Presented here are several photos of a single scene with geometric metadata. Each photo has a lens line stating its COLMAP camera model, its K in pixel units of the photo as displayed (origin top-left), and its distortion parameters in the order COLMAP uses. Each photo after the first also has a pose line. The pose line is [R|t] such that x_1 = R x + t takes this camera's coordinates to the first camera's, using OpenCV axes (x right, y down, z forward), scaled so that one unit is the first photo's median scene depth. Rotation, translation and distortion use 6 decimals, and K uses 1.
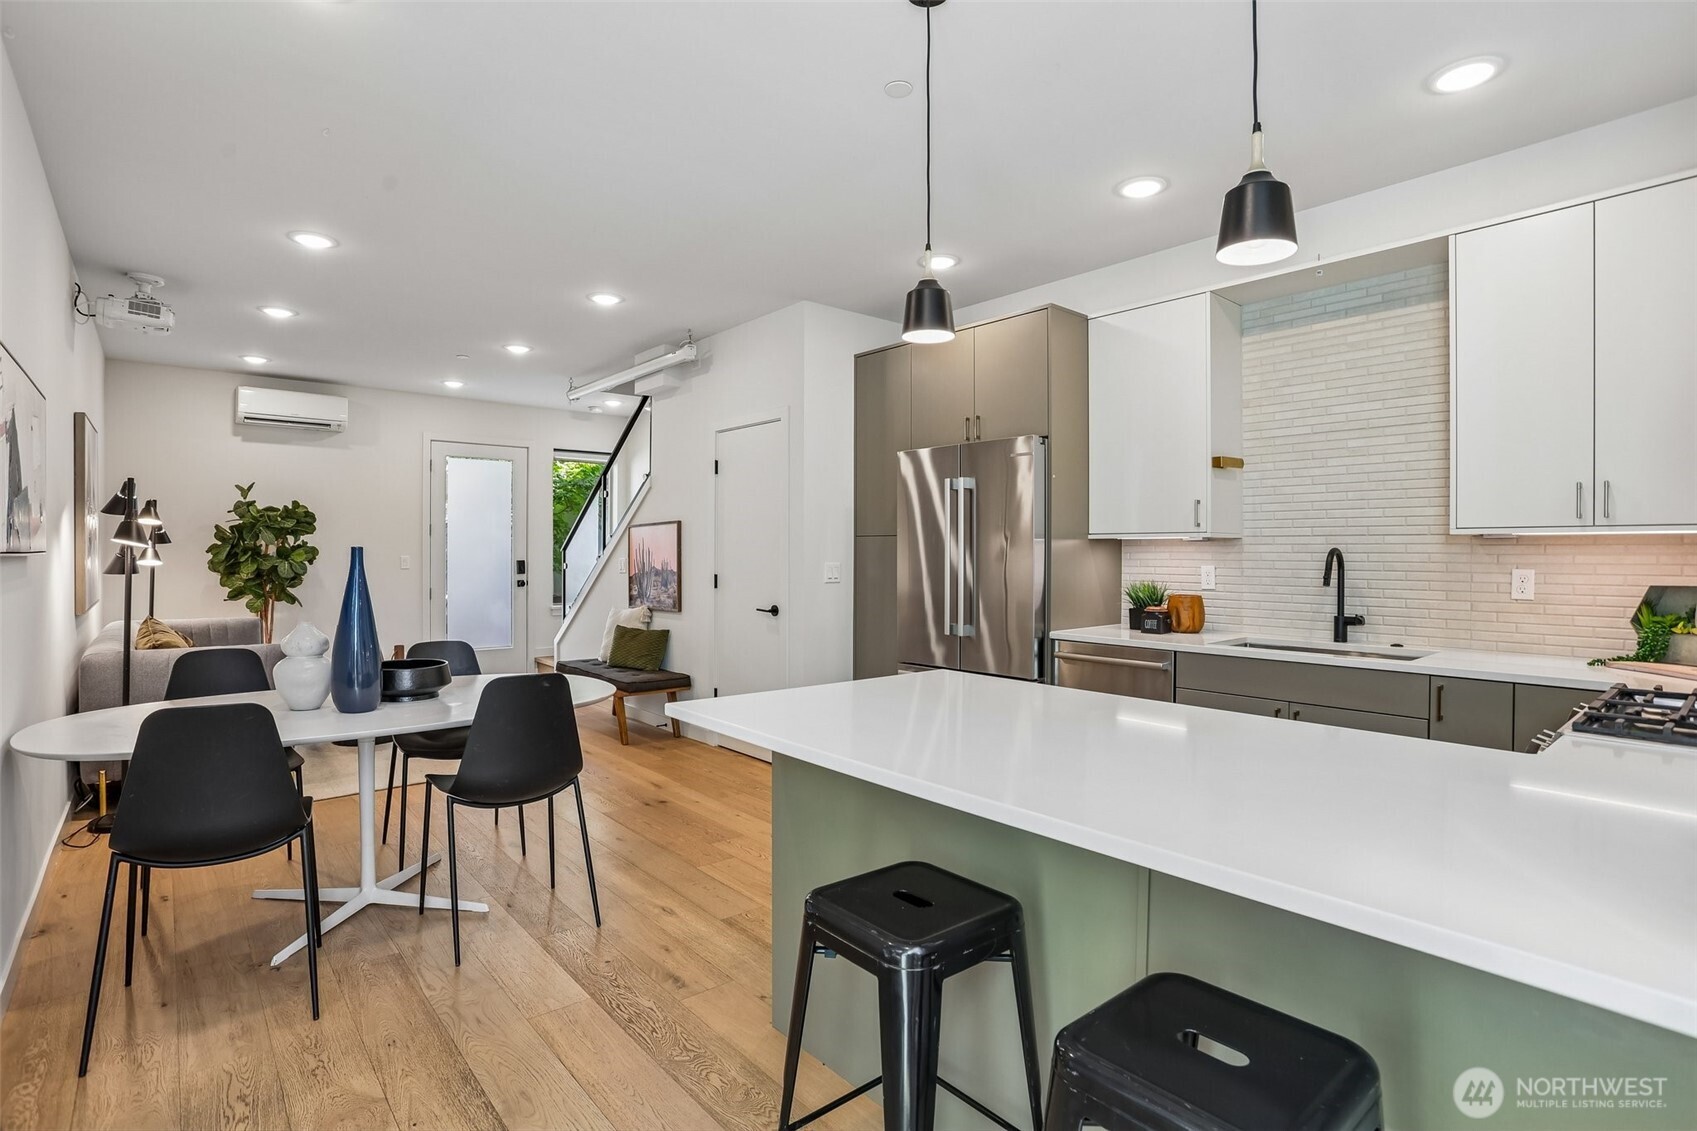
lens RADIAL K [[822.2, 0, 846.8], [0, 822.2, 555.9], [0, 0, 1]] dist [-0.071931, 0.029031]
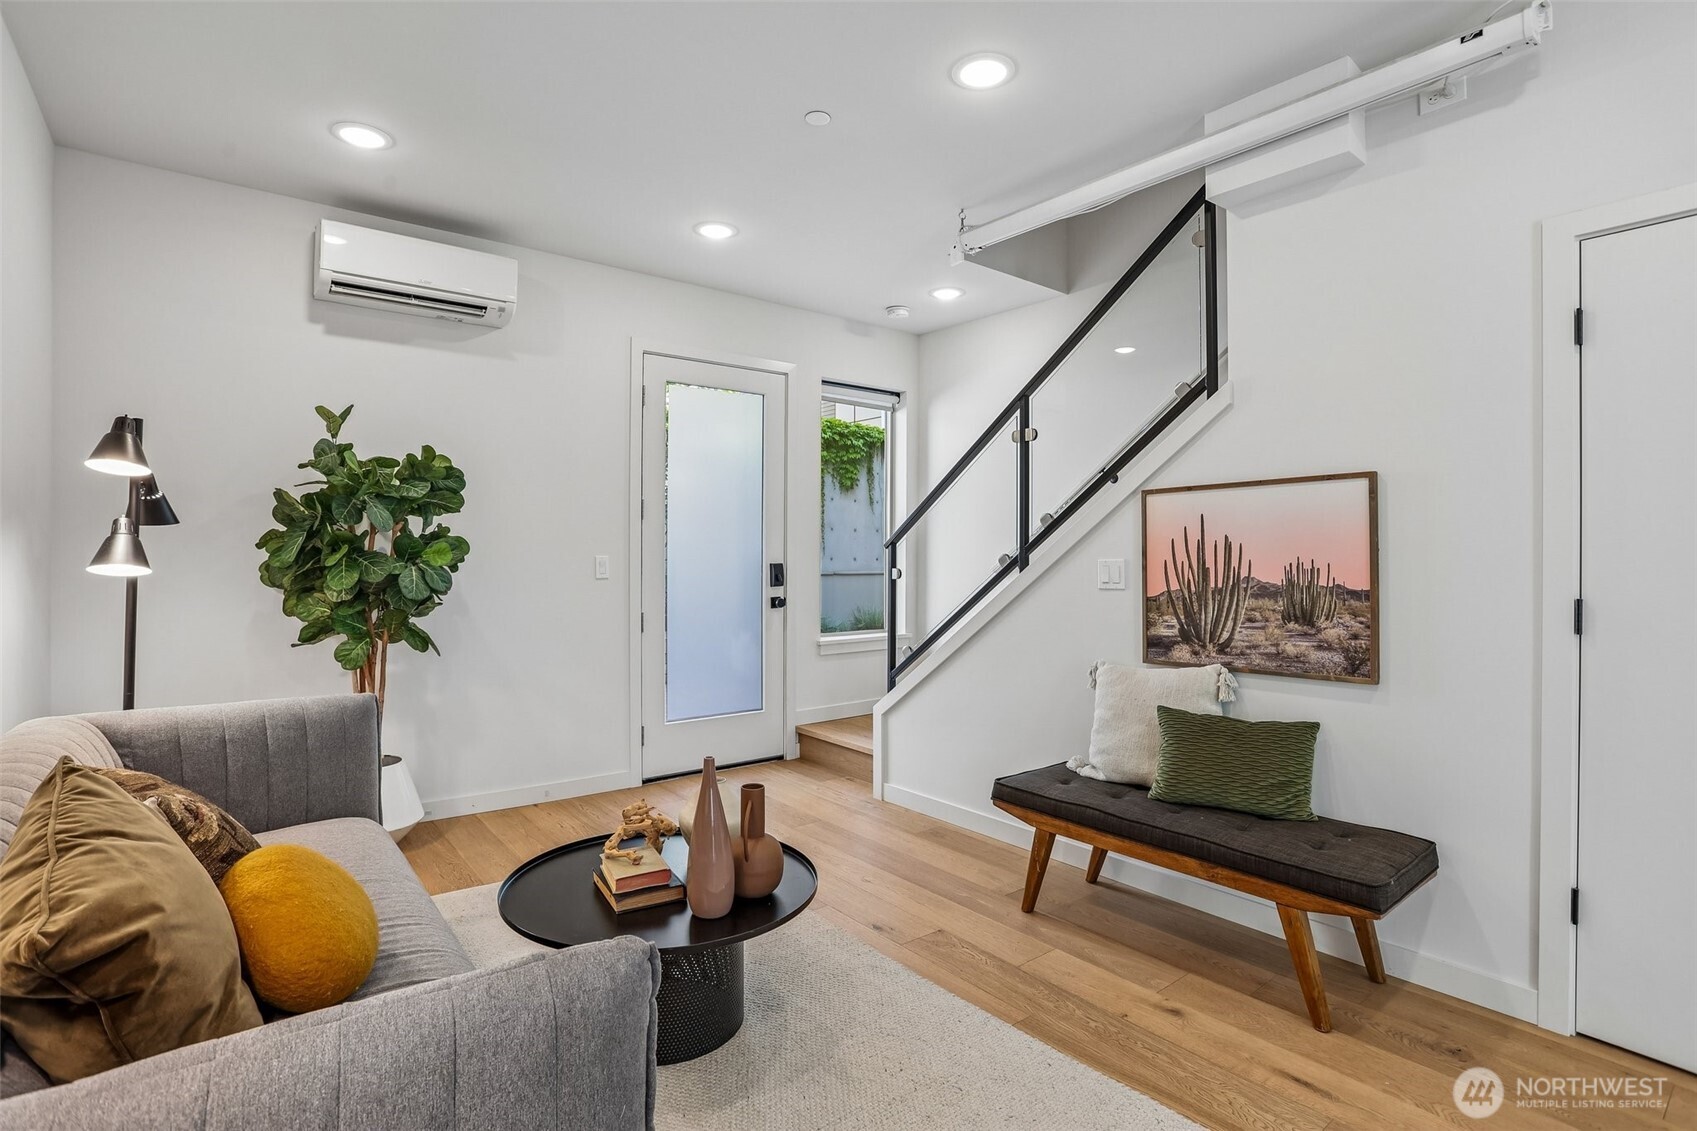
lens RADIAL K [[830.6, 0, 849.2], [0, 830.6, 553.9], [0, 0, 1]] dist [-0.080983, 0.037696]
pose [[0.999225, -0.000328, -0.039353, -0.430882], [0.000141, 0.999989, -0.004761, 0.001929], [0.039354, 0.004752, 0.999214, 0.530000]]
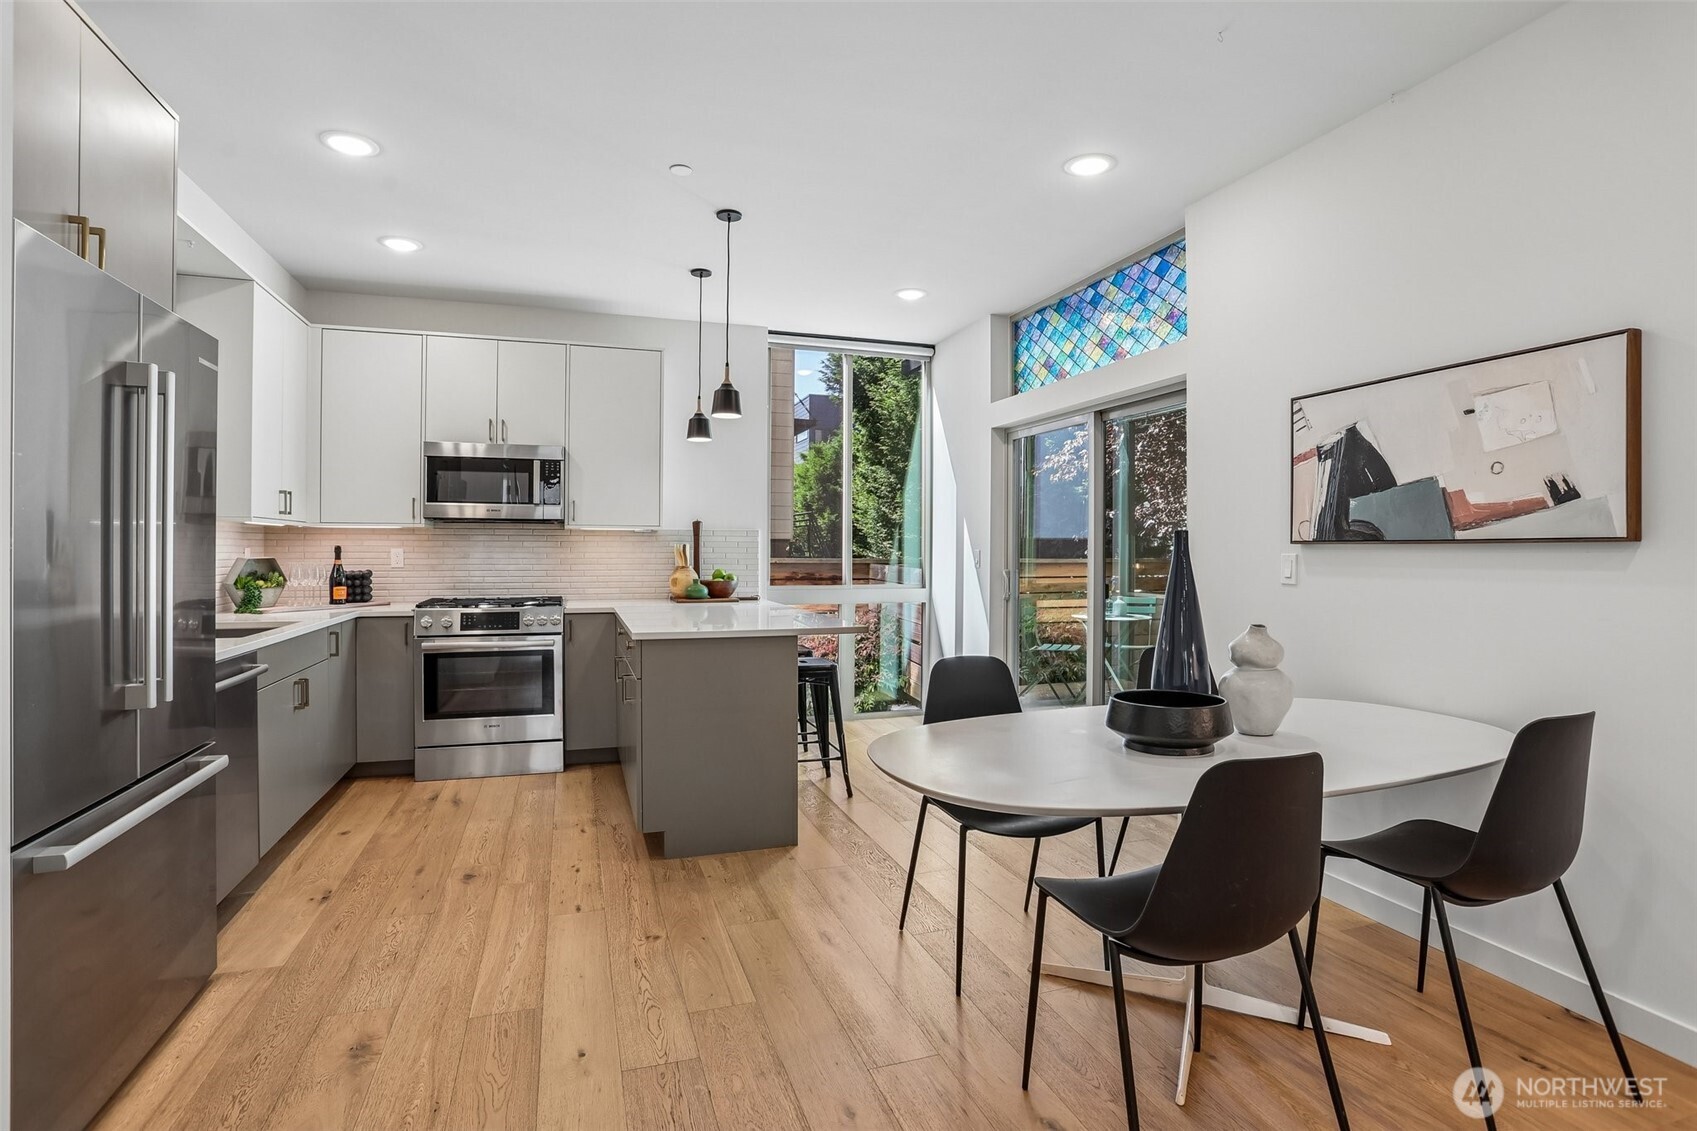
lens RADIAL K [[830.6, 0, 849.2], [0, 830.6, 553.9], [0, 0, 1]] dist [-0.080983, 0.037696]
pose [[-0.927461, -0.008140, 0.373830, -0.271502], [-0.004652, 0.999937, 0.010232, 0.002863], [-0.373890, 0.007751, -0.927441, 0.855861]]
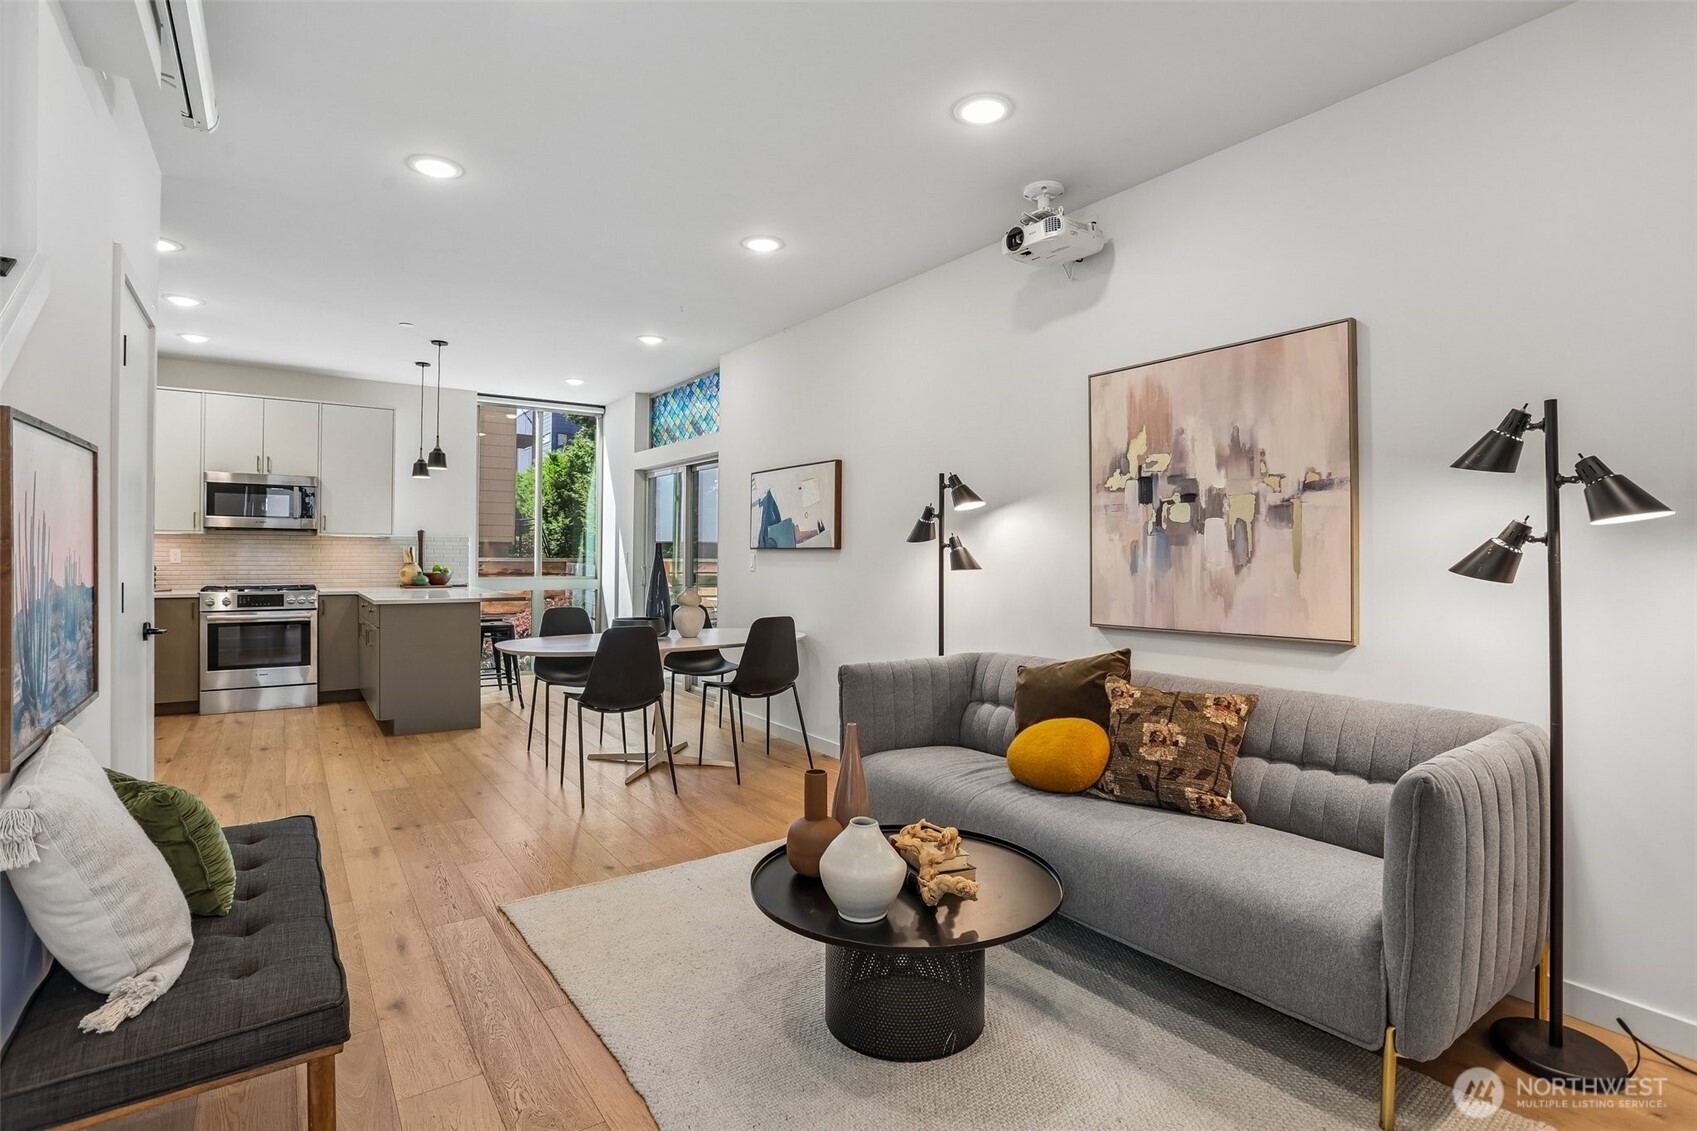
lens RADIAL K [[830.6, 0, 849.2], [0, 830.6, 553.9], [0, 0, 1]] dist [-0.080983, 0.037696]
pose [[-0.995481, -0.010788, 0.094350, -0.532193], [-0.010342, 0.999933, 0.005212, -0.000240], [-0.094400, 0.004213, -0.995525, 1.232152]]
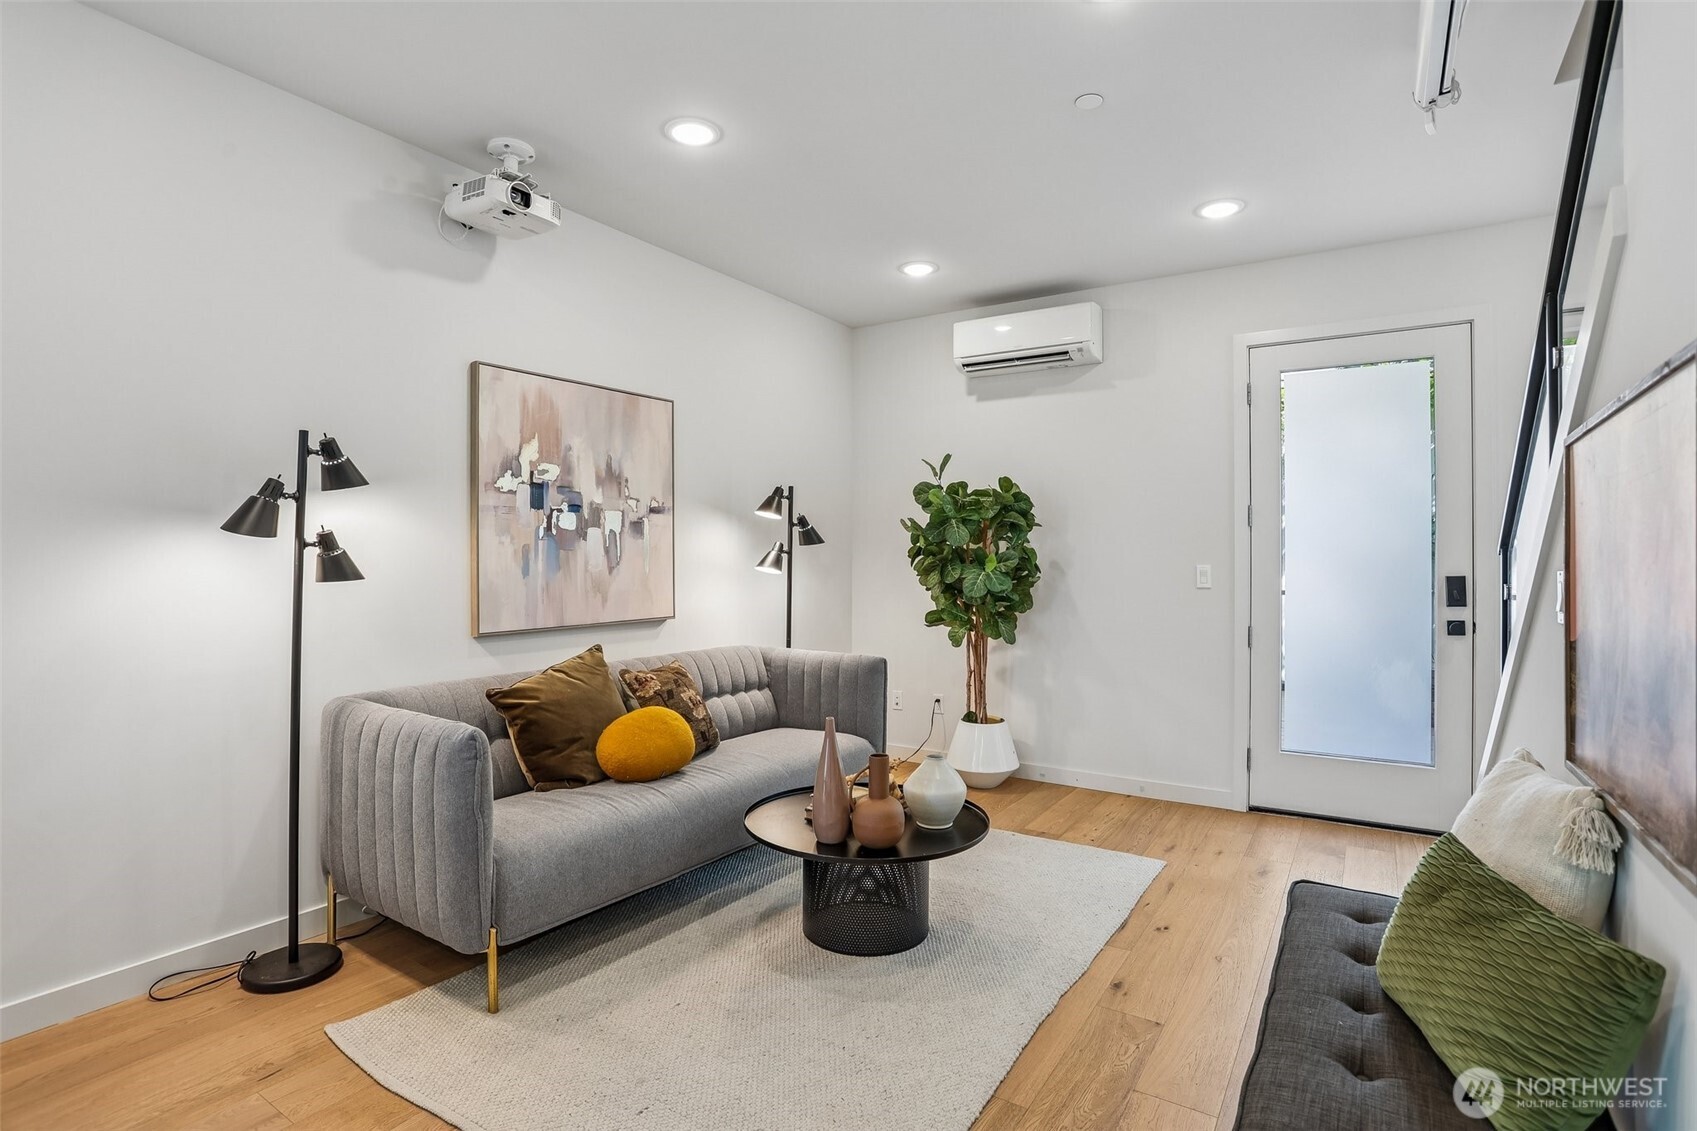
lens RADIAL K [[830.6, 0, 849.2], [0, 830.6, 553.9], [0, 0, 1]] dist [-0.080983, 0.037696]
pose [[0.277496, -0.012228, -0.960649, -0.094797], [-0.009893, 0.999830, -0.015584, 0.004543], [0.960676, 0.013828, 0.277327, 0.743511]]
